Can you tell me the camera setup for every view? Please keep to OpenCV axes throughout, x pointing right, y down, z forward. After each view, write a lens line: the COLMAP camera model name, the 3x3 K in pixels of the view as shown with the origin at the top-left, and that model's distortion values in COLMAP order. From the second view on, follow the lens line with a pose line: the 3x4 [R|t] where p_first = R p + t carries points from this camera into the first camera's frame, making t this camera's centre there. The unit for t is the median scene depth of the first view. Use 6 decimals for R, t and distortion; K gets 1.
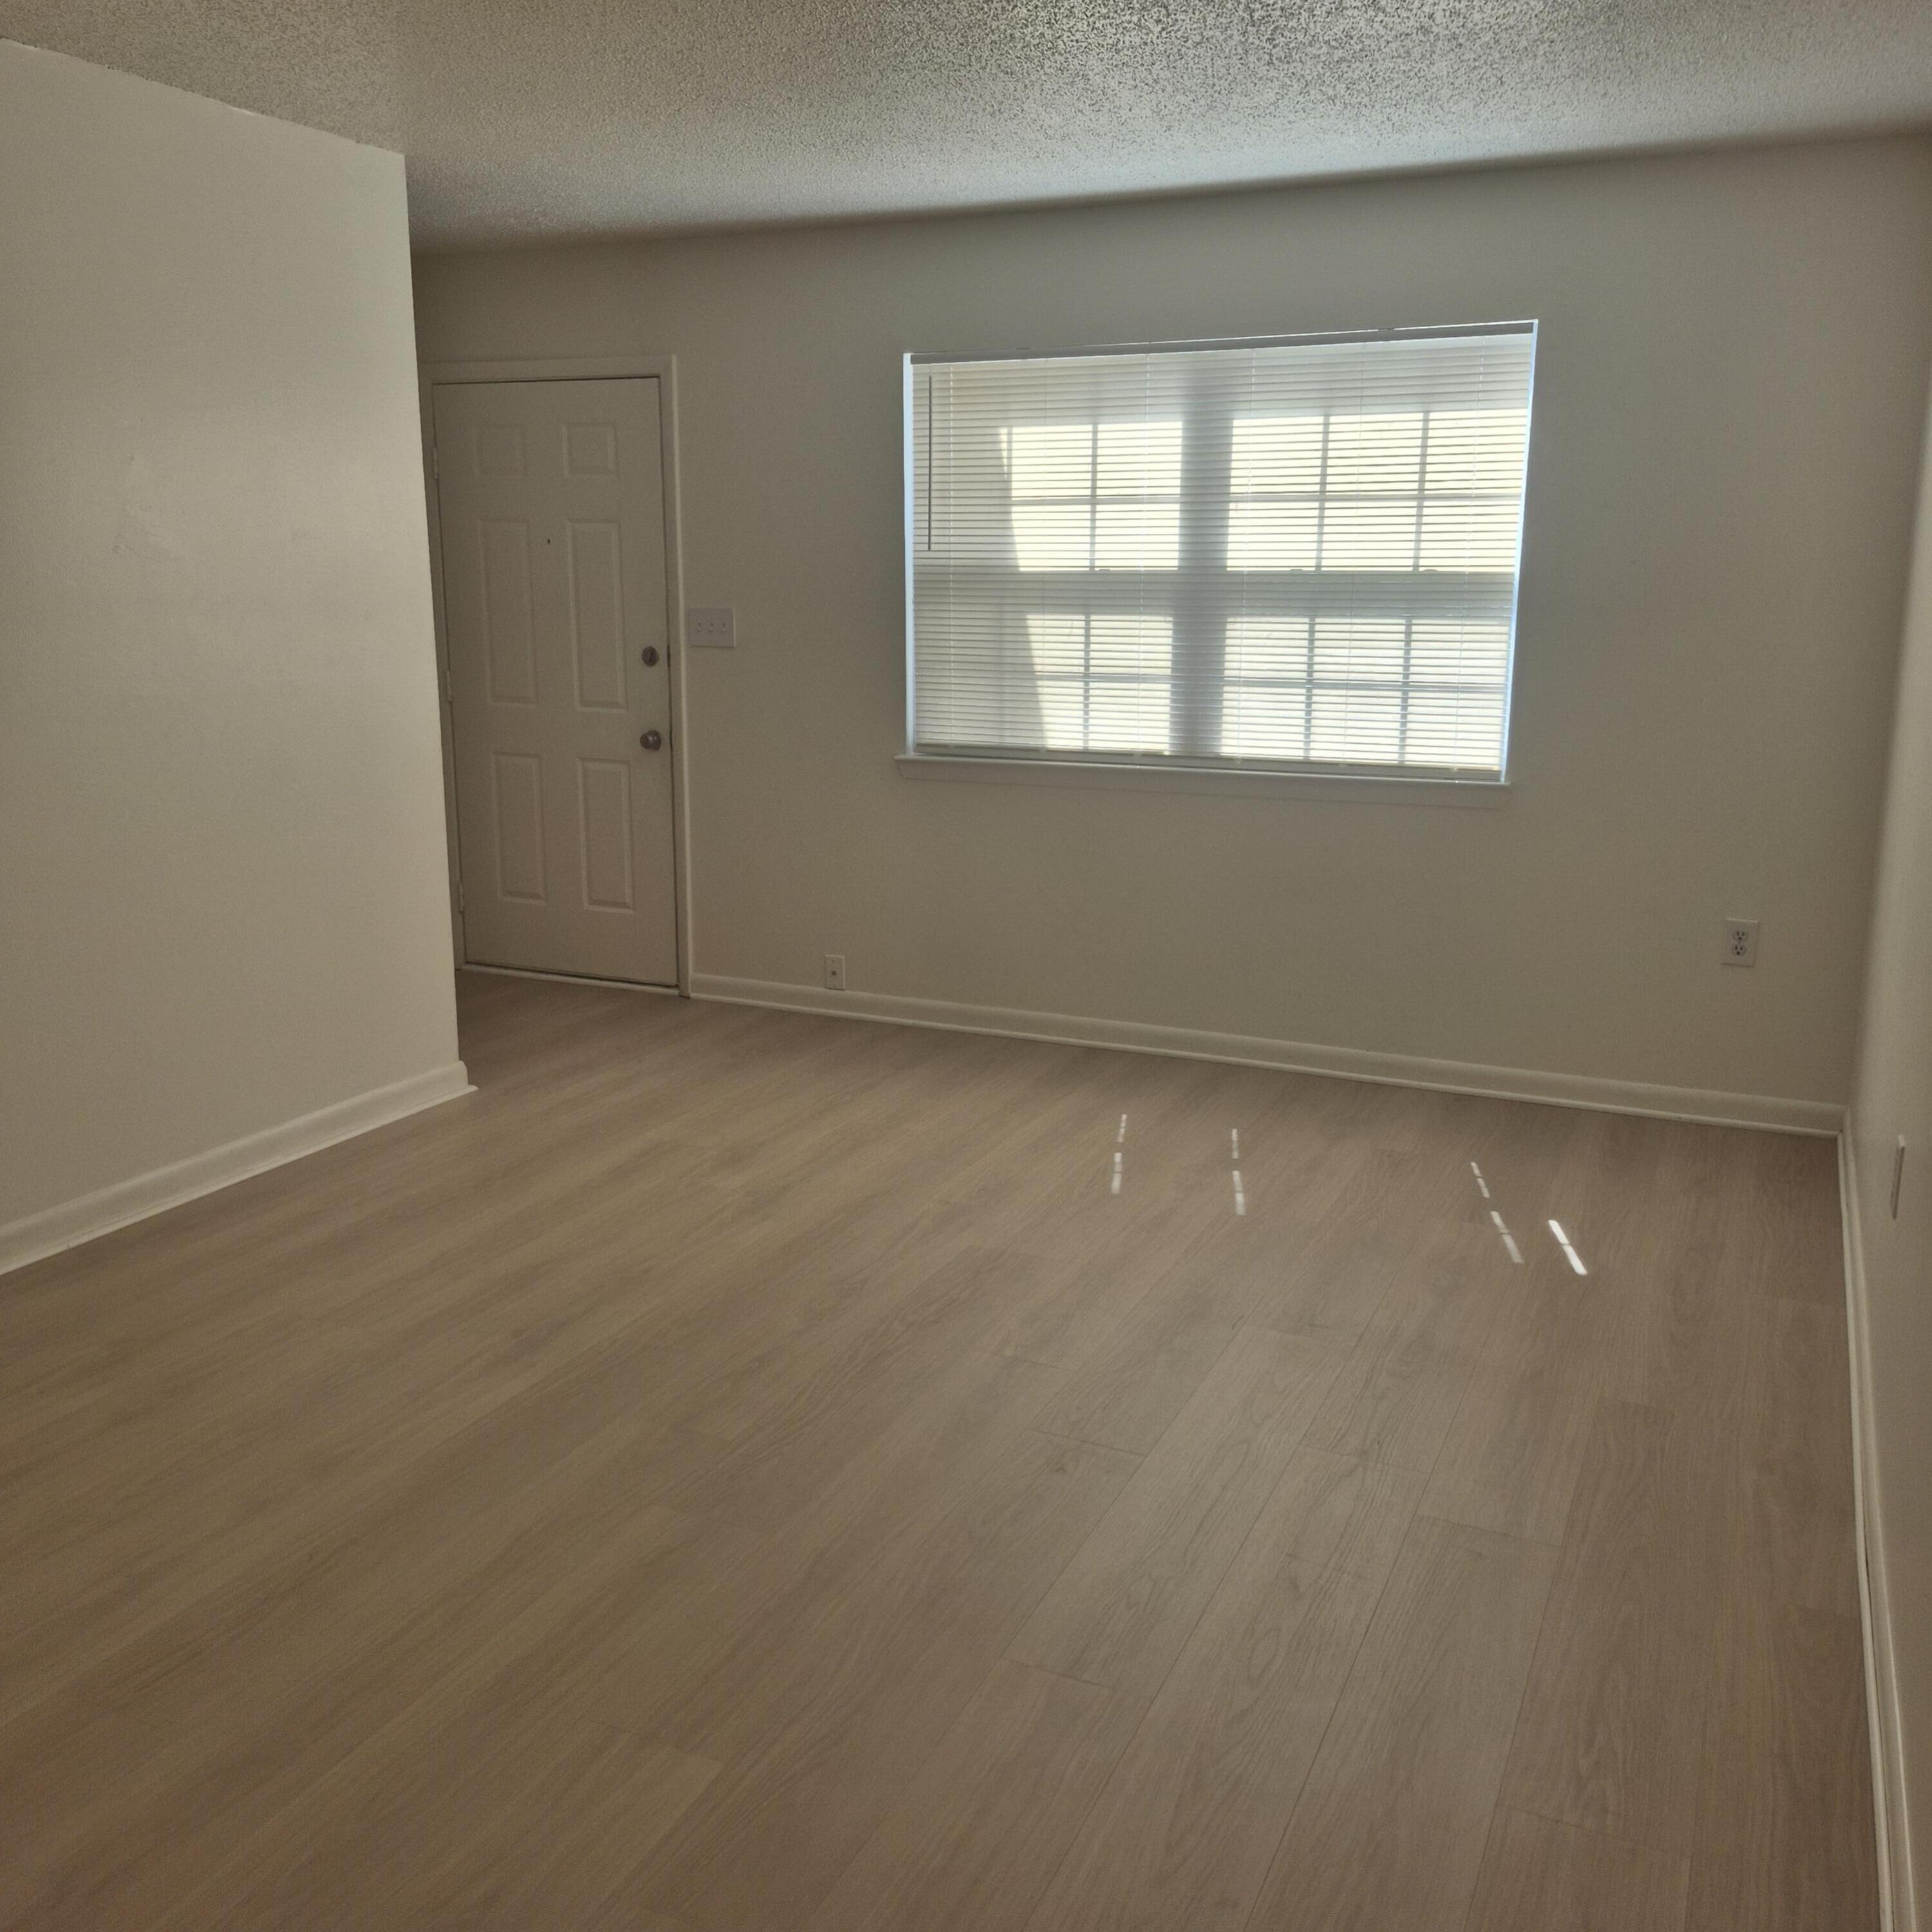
lens RADIAL K [[1775.2, 0, 966.0], [0, 1775.2, 966.0], [0, 0, 1]] dist [0.056509, -0.016432]
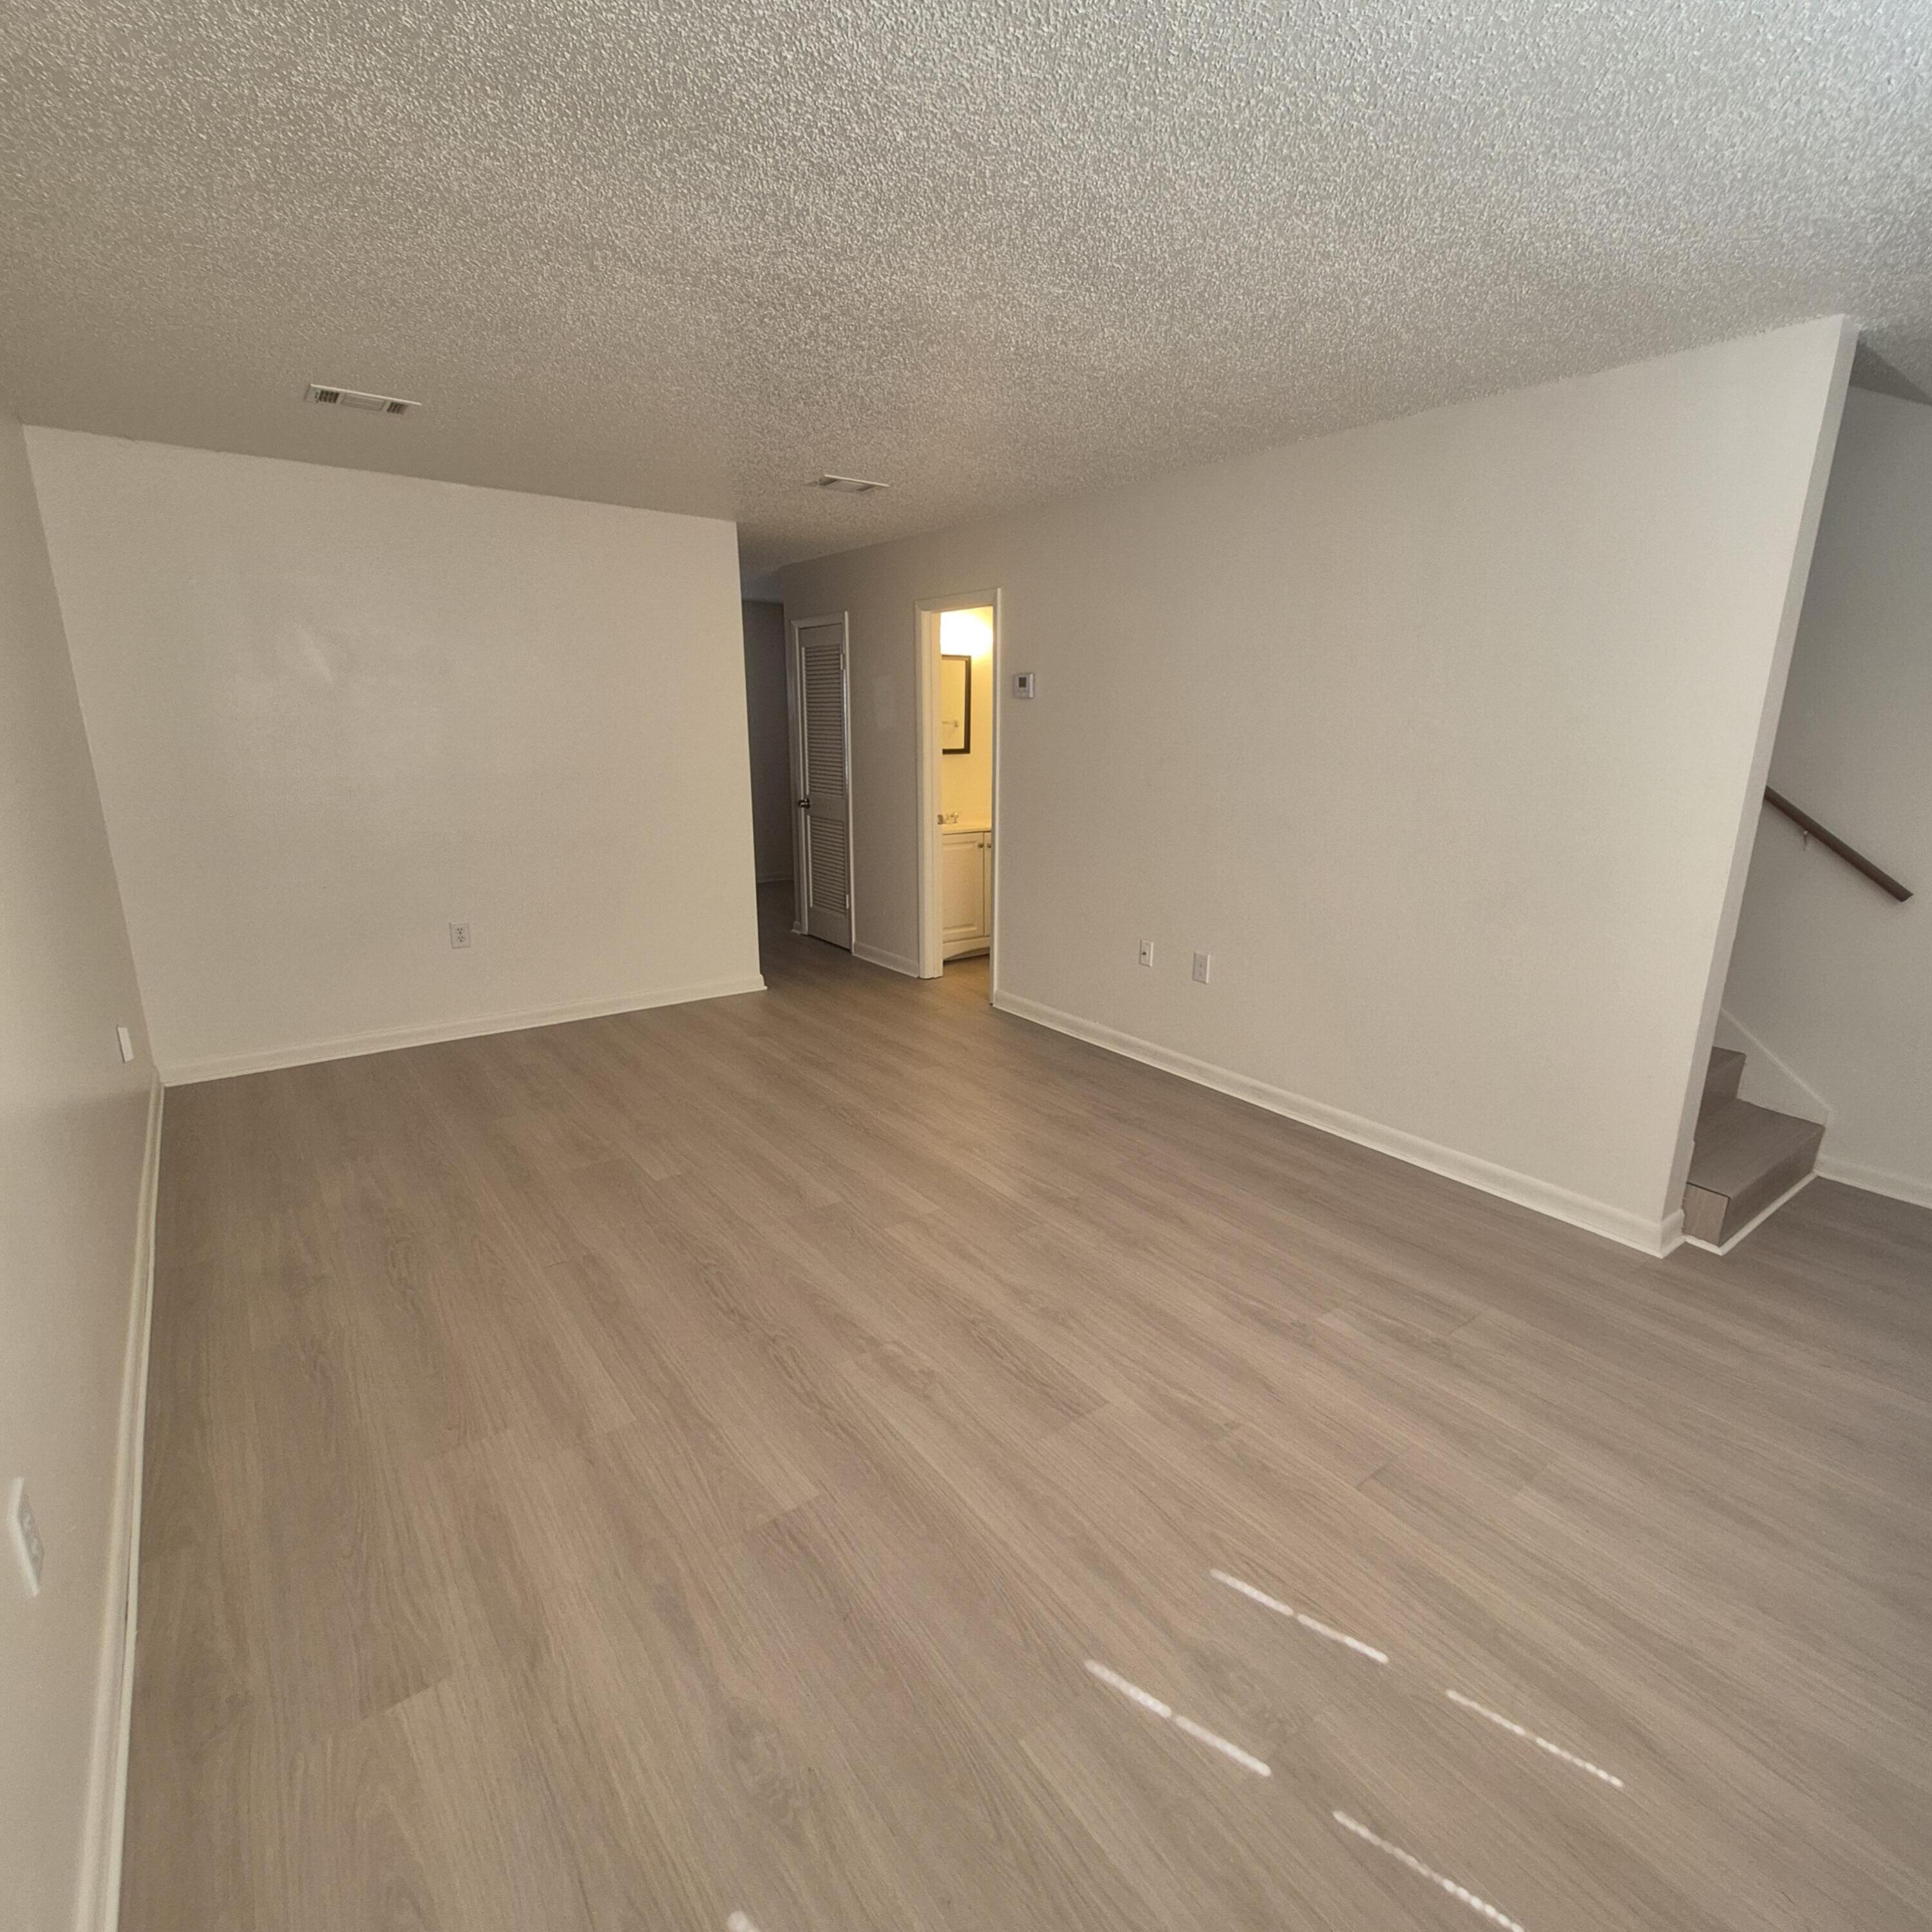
lens RADIAL K [[1015.4, 0, 968.9], [0, 1015.4, 983.5], [0, 0, 1]] dist [0.003833, 0.000746]
pose [[-0.481137, 0.213031, -0.850368, 0.458365], [-0.212582, 0.912720, 0.348930, -0.234761], [0.850480, 0.348656, -0.393857, 1.015453]]
